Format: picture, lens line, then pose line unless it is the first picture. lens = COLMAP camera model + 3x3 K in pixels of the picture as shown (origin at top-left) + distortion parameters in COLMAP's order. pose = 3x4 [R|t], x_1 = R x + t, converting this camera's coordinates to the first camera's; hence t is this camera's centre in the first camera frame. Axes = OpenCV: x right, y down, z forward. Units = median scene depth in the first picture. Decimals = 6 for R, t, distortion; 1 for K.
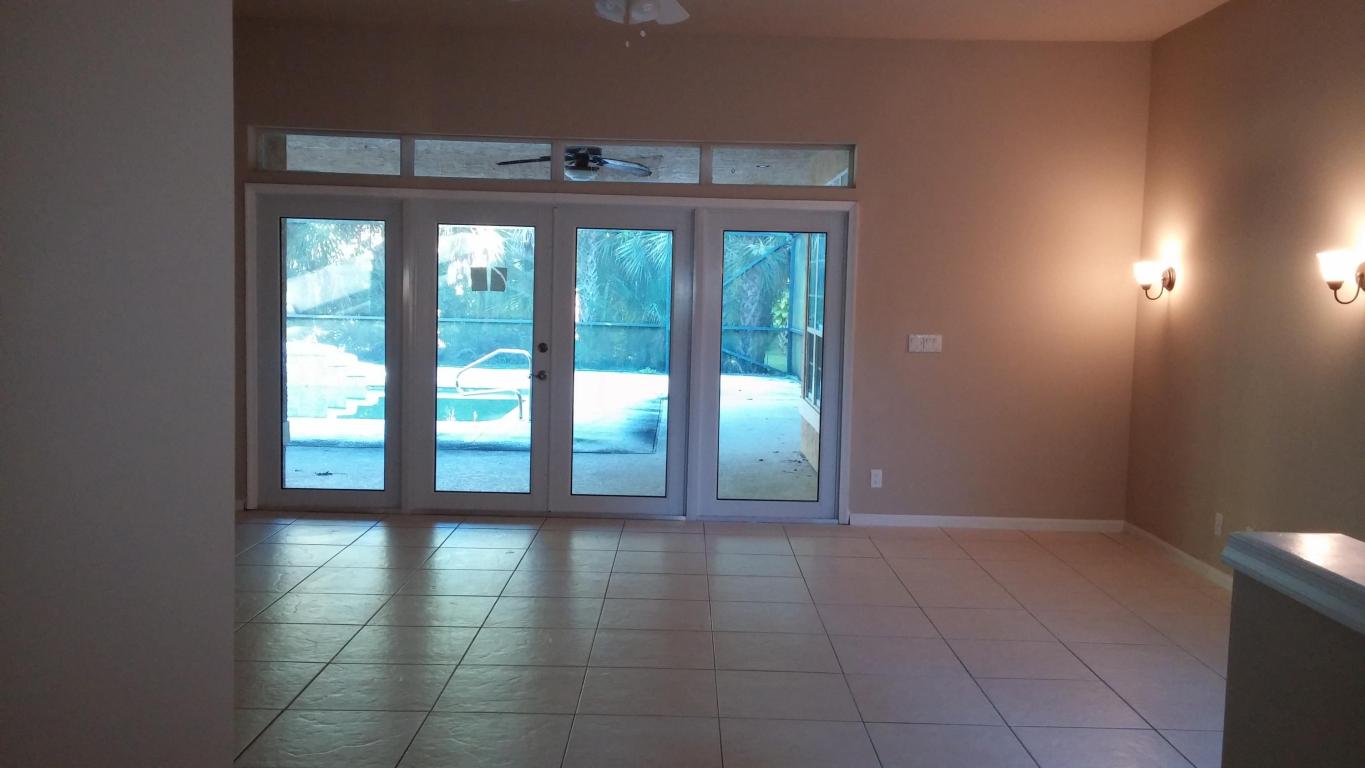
lens RADIAL K [[1062.6, 0, 682.7], [0, 1062.6, 383.5], [0, 0, 1]] dist [0.057570, 0.000313]
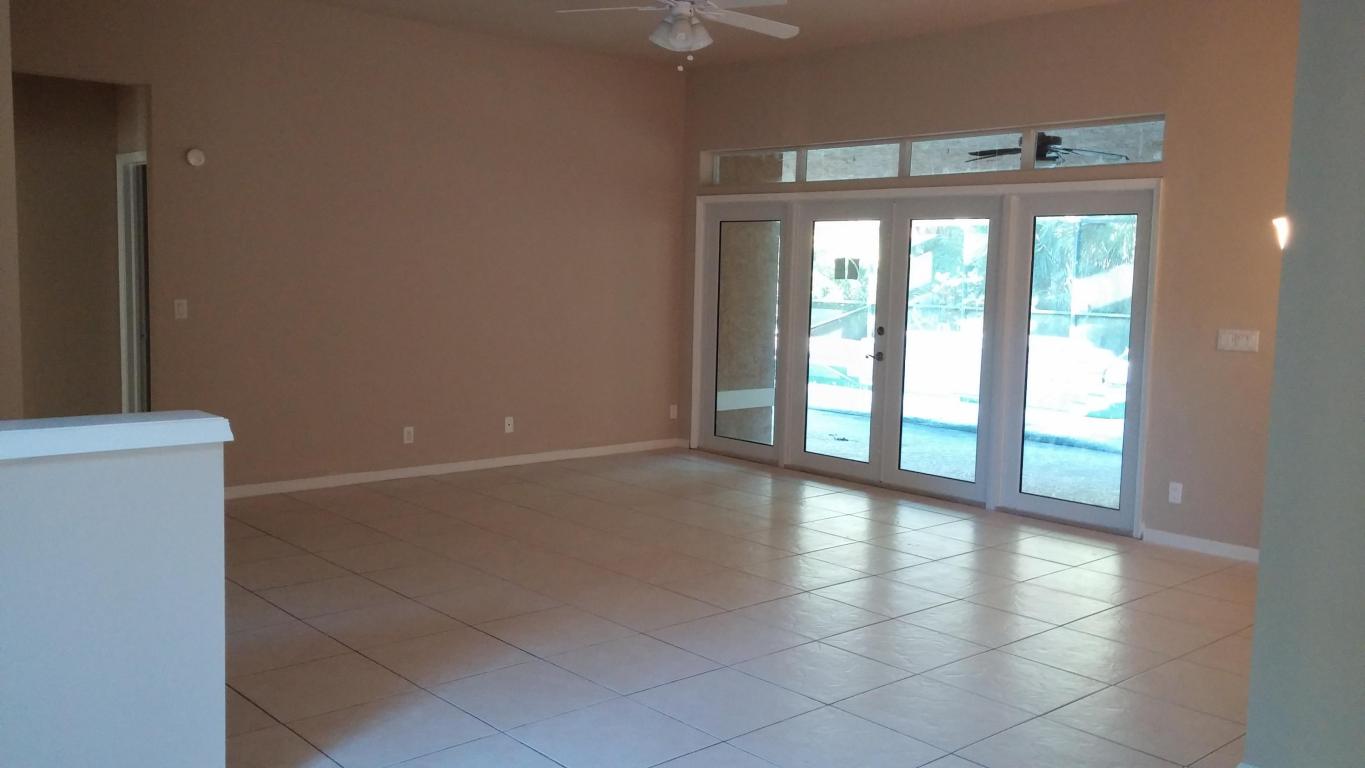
lens RADIAL K [[1163.4, 0, 682.3], [0, 1163.4, 382.9], [0, 0, 1]] dist [0.070108, -0.019239]
pose [[0.668604, 0.066742, -0.740617, 0.518464], [-0.074145, 0.996984, 0.022910, 0.006041], [0.739913, 0.039596, 0.671537, 0.039777]]
